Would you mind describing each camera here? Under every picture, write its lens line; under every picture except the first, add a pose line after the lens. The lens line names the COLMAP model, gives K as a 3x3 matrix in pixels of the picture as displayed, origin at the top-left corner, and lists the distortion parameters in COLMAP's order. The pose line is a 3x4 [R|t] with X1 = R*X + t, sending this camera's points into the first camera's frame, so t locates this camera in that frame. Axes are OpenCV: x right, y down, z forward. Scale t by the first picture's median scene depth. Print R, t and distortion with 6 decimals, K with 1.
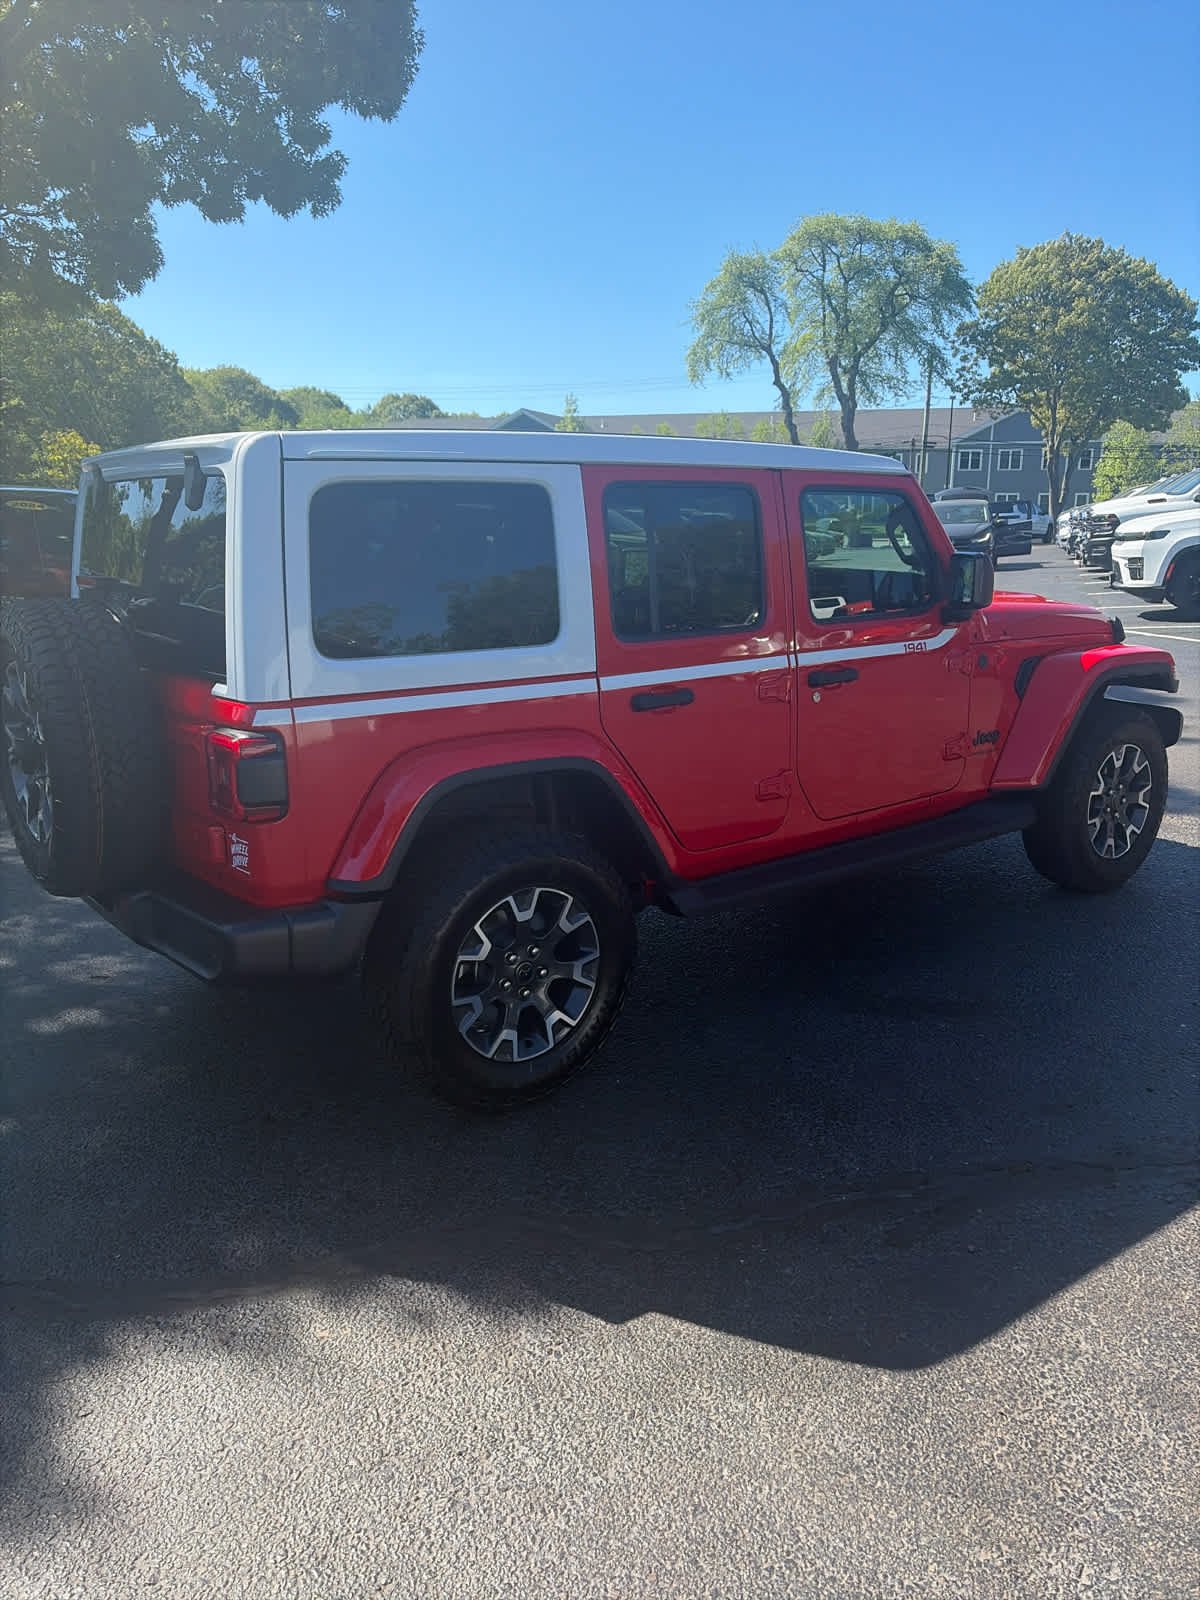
lens RADIAL K [[1234.0, 0, 608.0], [0, 1234.0, 799.4], [0, 0, 1]] dist [0.029436, 0.003038]
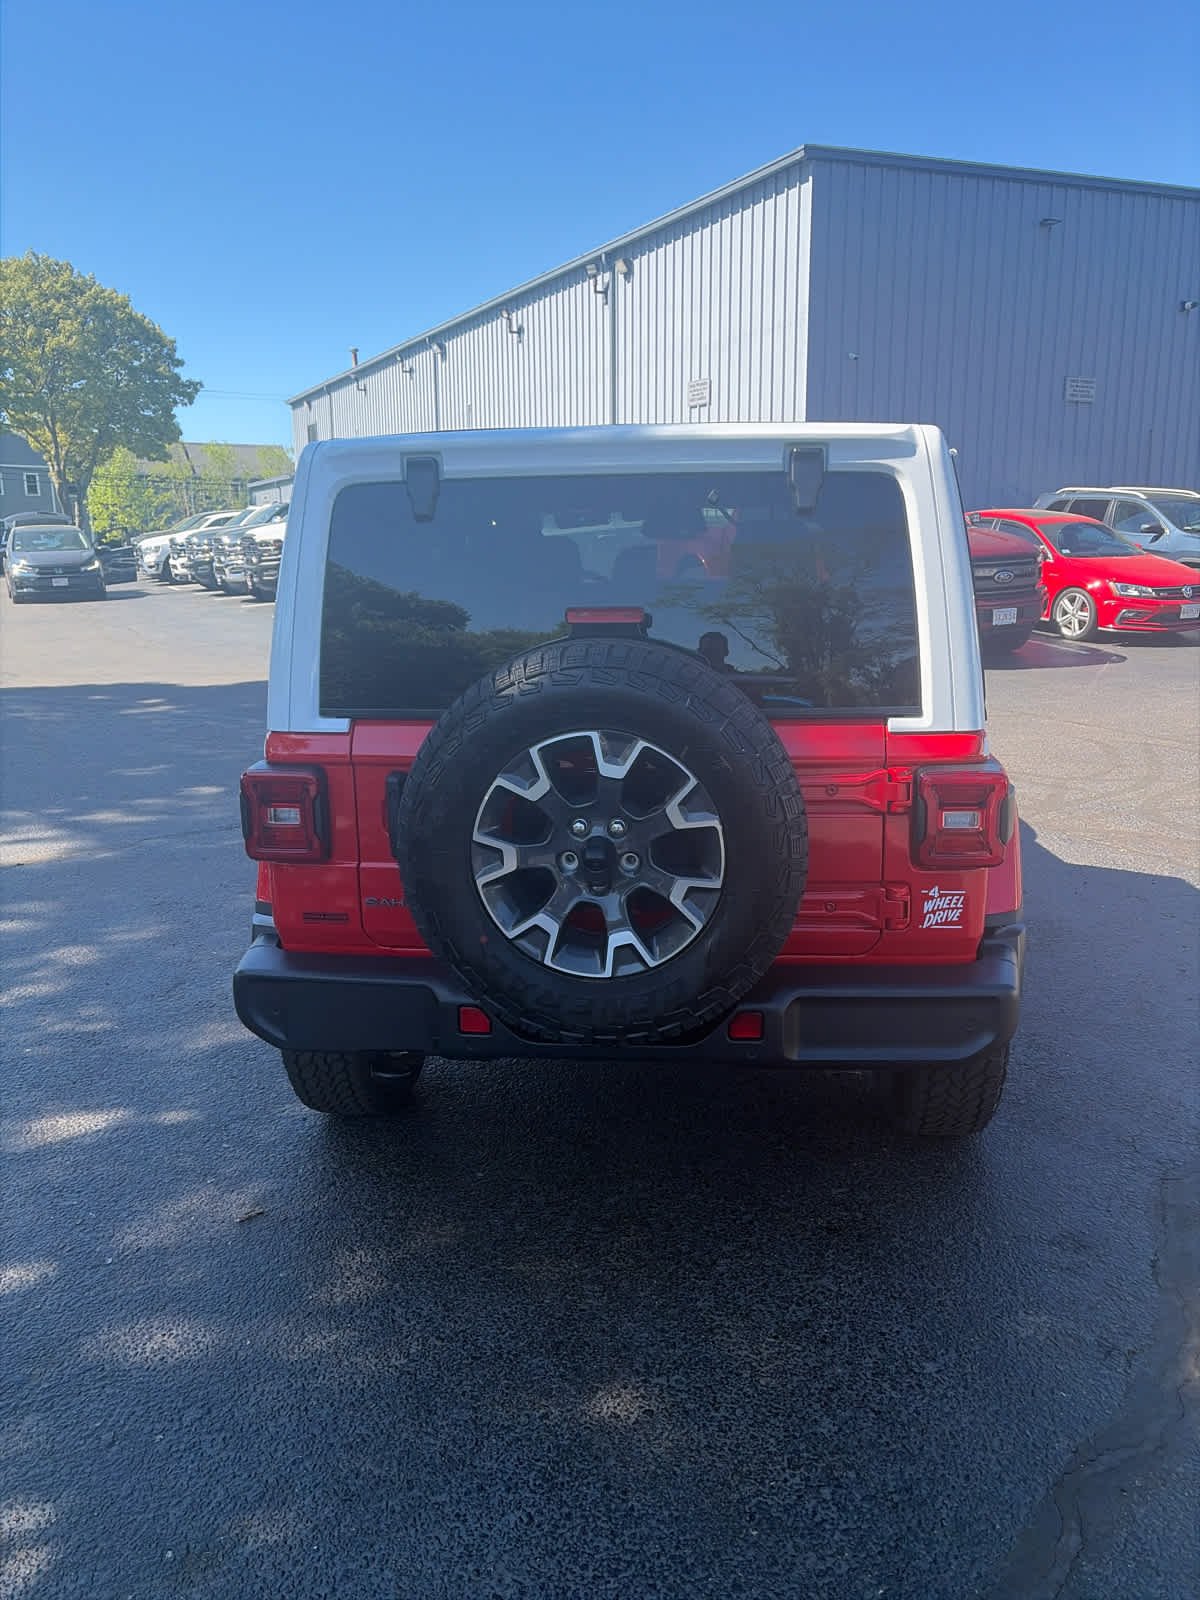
lens RADIAL K [[1234.0, 0, 609.2], [0, 1234.0, 805.4], [0, 0, 1]] dist [0.029436, 0.003038]
pose [[0.676753, -0.162041, 0.718156, -0.093685], [0.174691, 0.982962, 0.057172, -0.010345], [-0.715184, 0.086764, 0.693530, 0.049164]]
